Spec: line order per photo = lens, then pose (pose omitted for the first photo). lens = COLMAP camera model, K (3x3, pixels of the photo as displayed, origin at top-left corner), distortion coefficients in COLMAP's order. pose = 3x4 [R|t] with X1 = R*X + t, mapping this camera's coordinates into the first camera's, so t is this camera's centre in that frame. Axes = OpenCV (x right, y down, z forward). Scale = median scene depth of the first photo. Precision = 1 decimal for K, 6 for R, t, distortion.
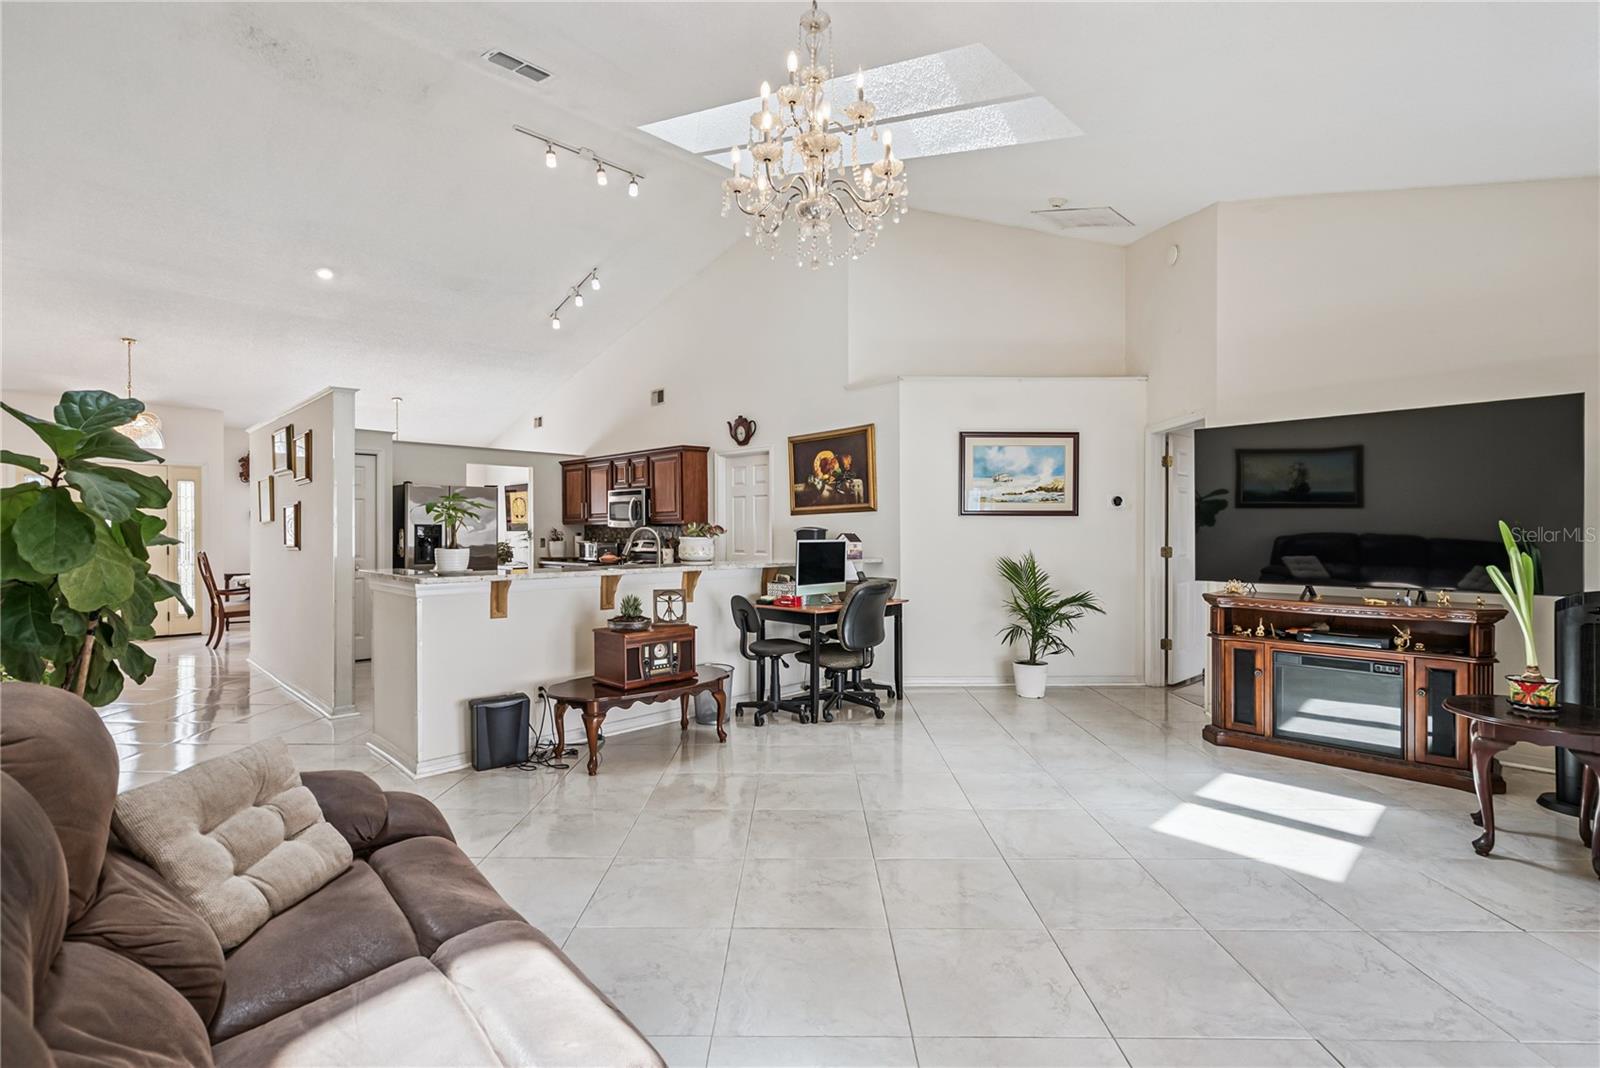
lens RADIAL K [[735.5, 0, 809.2], [0, 735.5, 531.8], [0, 0, 1]] dist [-0.001454, 0.002771]
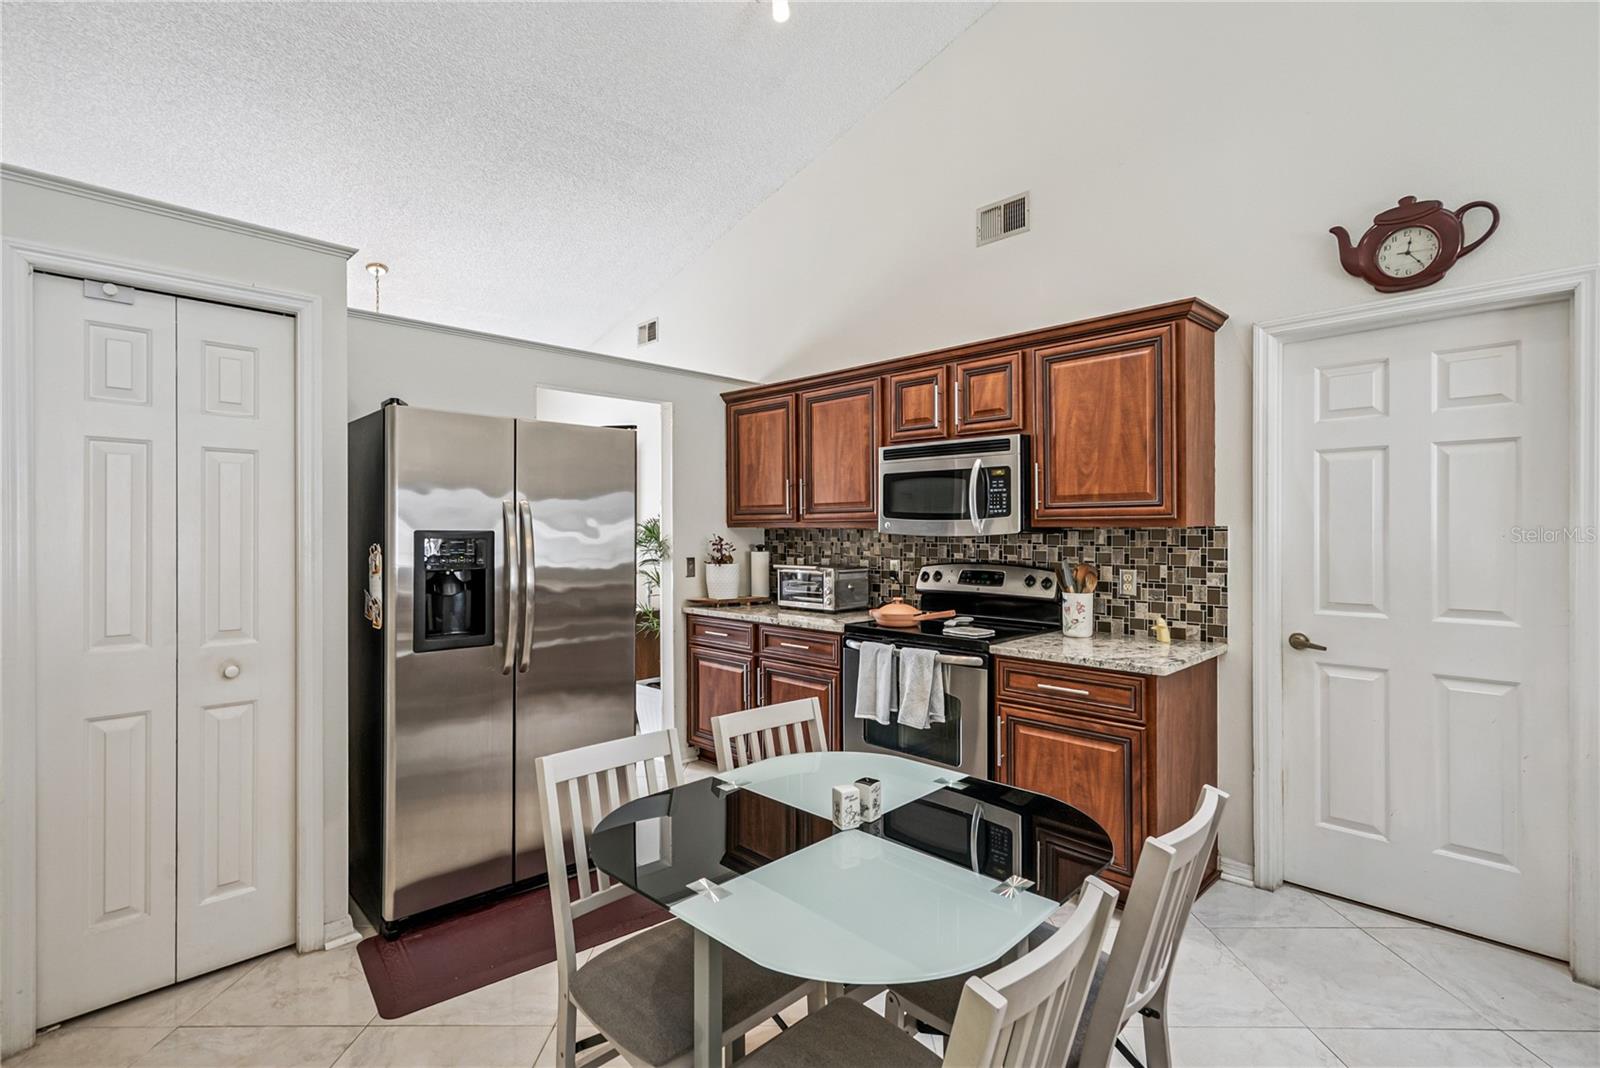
lens RADIAL K [[735.5, 0, 798.7], [0, 735.5, 529.9], [0, 0, 1]] dist [-0.001454, 0.002771]
pose [[0.999975, 0.001039, -0.007008, -0.402664], [-0.001061, 0.999995, -0.003111, -0.009754], [0.007005, 0.003119, 0.999971, 0.746126]]
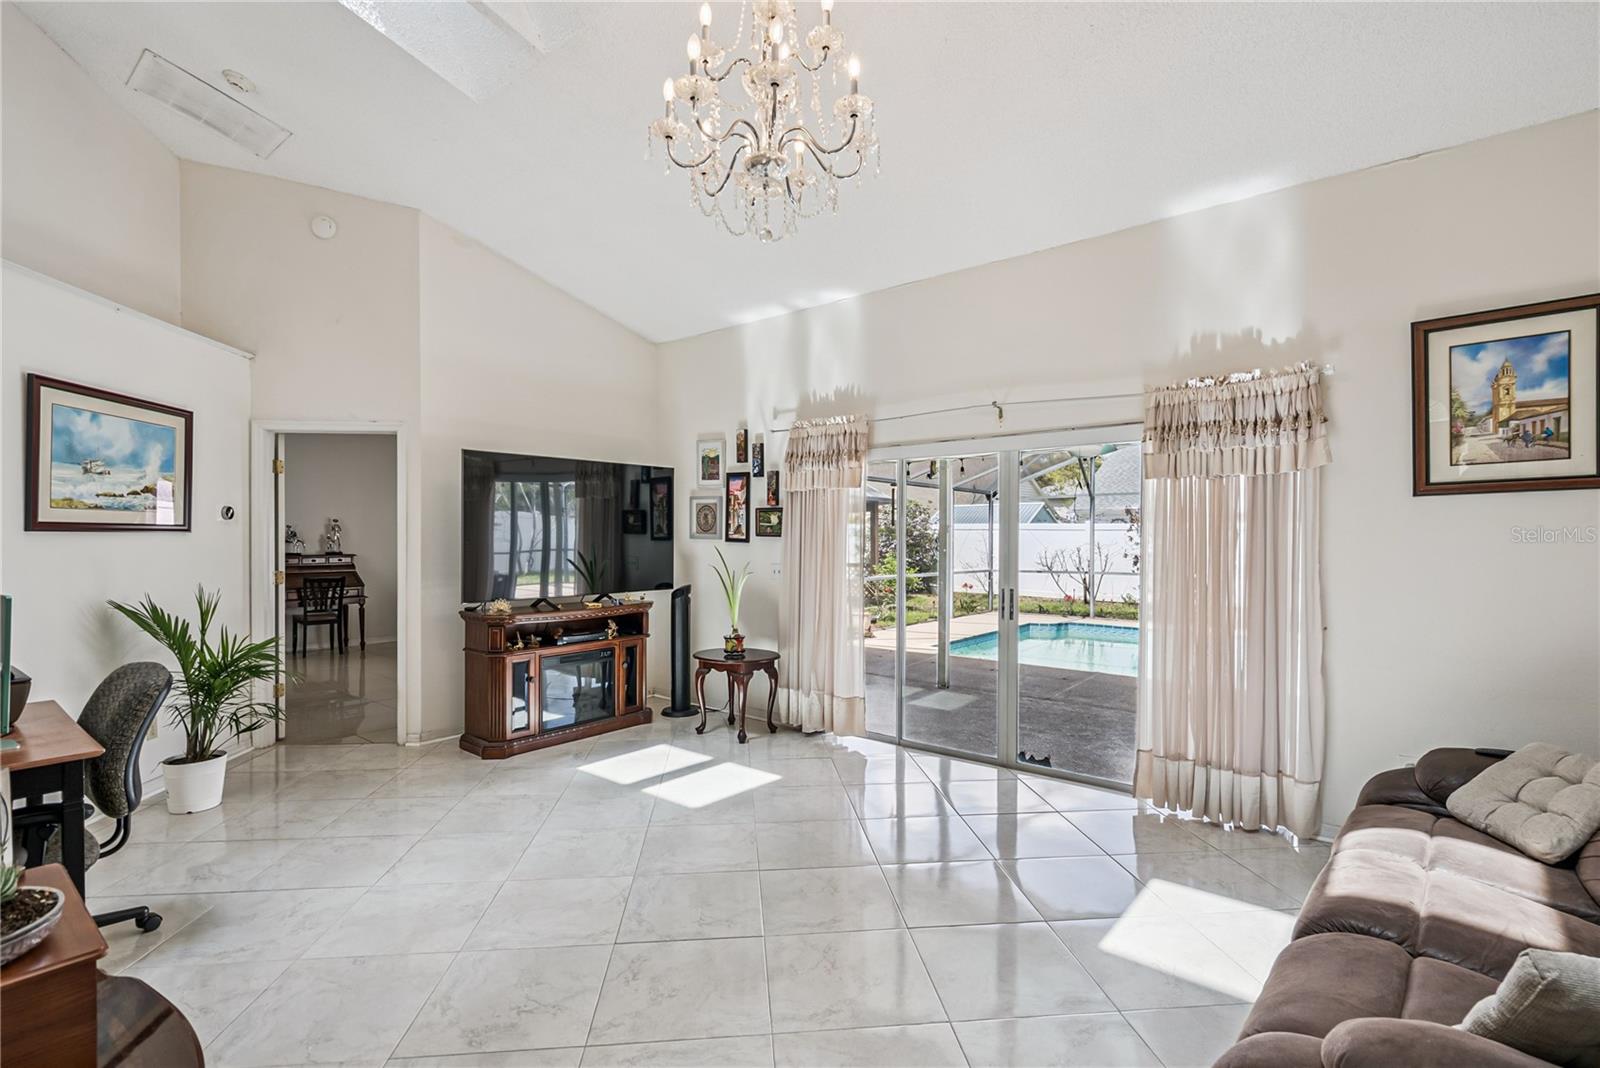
lens RADIAL K [[735.5, 0, 802.9], [0, 735.5, 544.4], [0, 0, 1]] dist [-0.001454, 0.002771]
pose [[-0.098221, -0.009671, 0.995118, -0.348424], [0.002654, 0.999947, 0.009980, -0.014670], [-0.995161, 0.003622, -0.098190, 0.456180]]
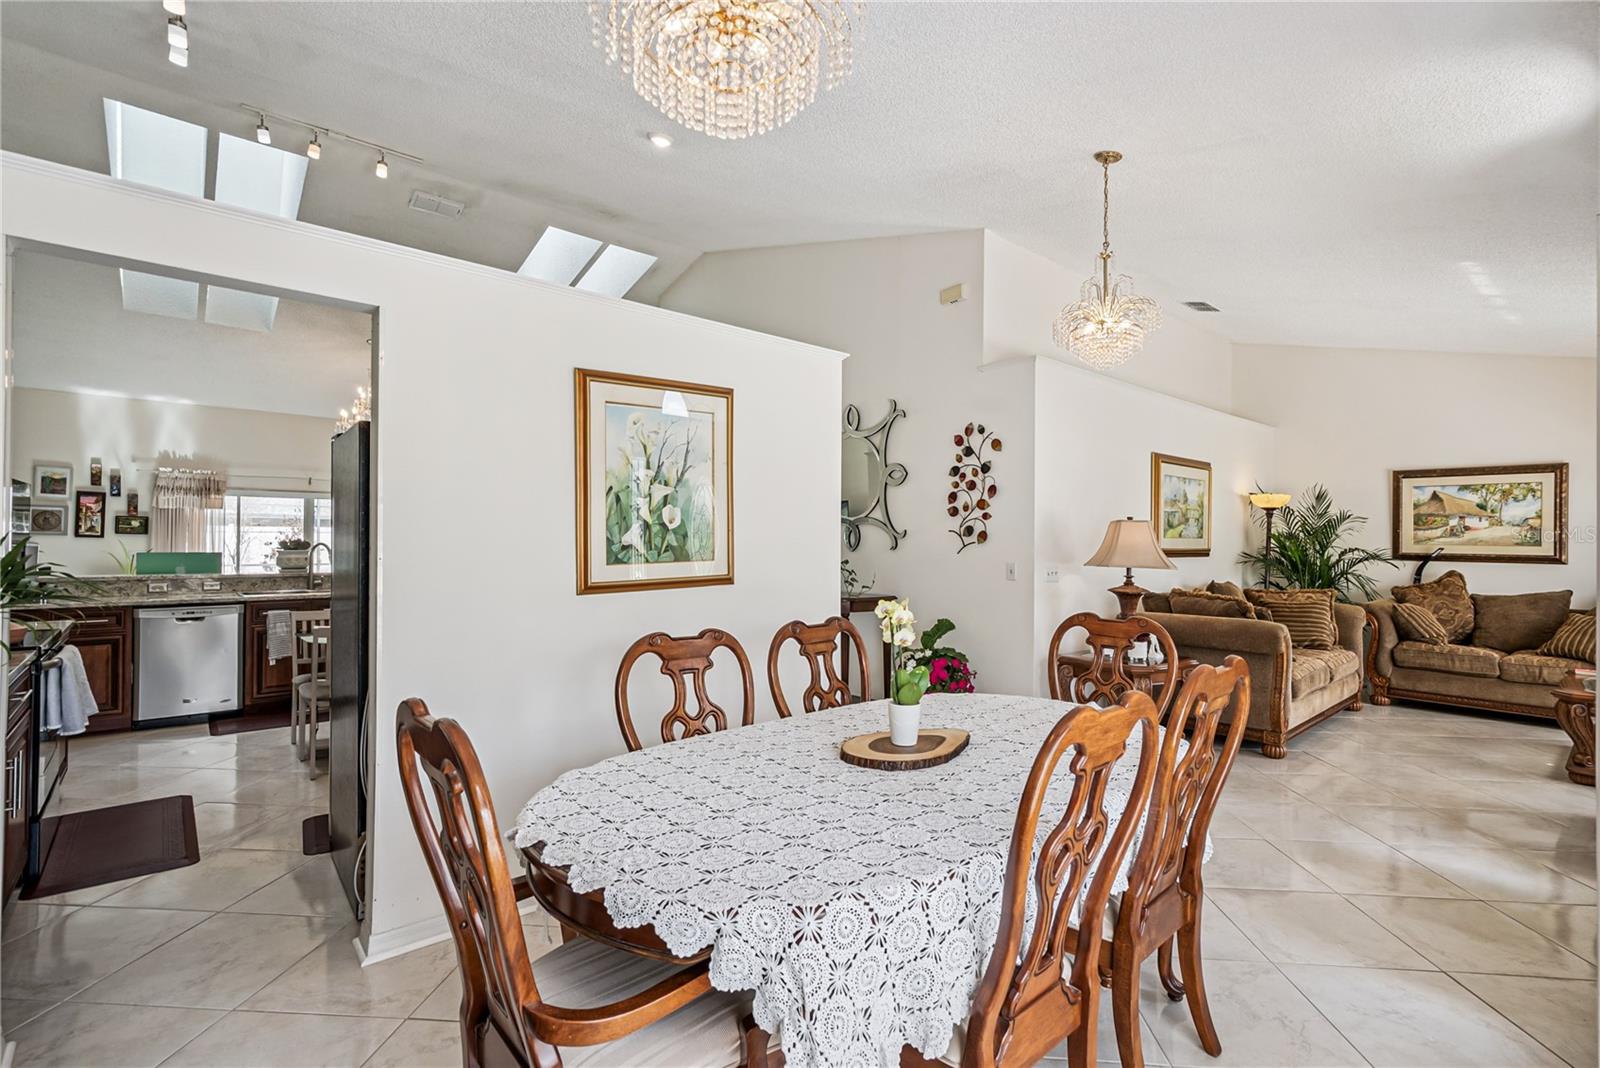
lens RADIAL K [[735.5, 0, 806.8], [0, 735.5, 536.3], [0, 0, 1]] dist [-0.001454, 0.002771]
pose [[-0.997479, -0.003468, 0.070877, -0.839148], [-0.003839, 0.999980, -0.005108, -0.009092], [-0.070858, -0.005368, -0.997472, 1.642119]]
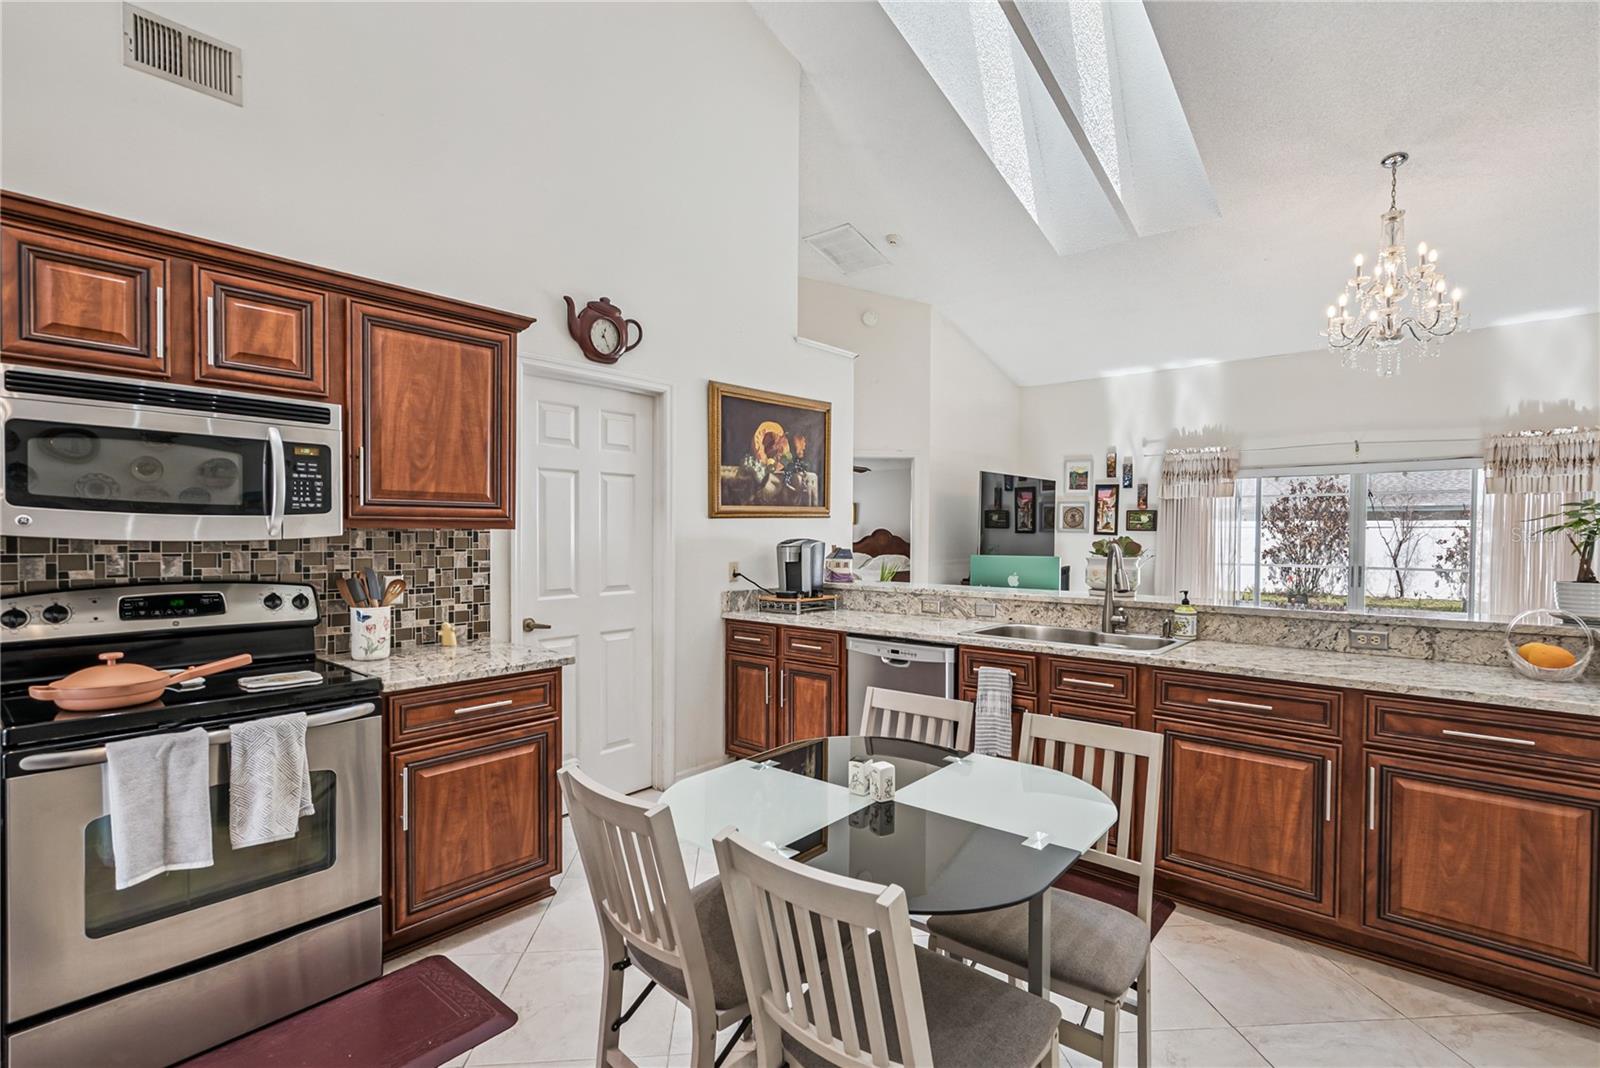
lens RADIAL K [[735.5, 0, 804.3], [0, 735.5, 547.8], [0, 0, 1]] dist [-0.001454, 0.002771]
pose [[-0.071651, -0.018481, 0.997259, -0.631737], [-0.000249, 0.999829, 0.018511, -0.010090], [-0.997430, 0.001078, -0.071643, 1.010513]]
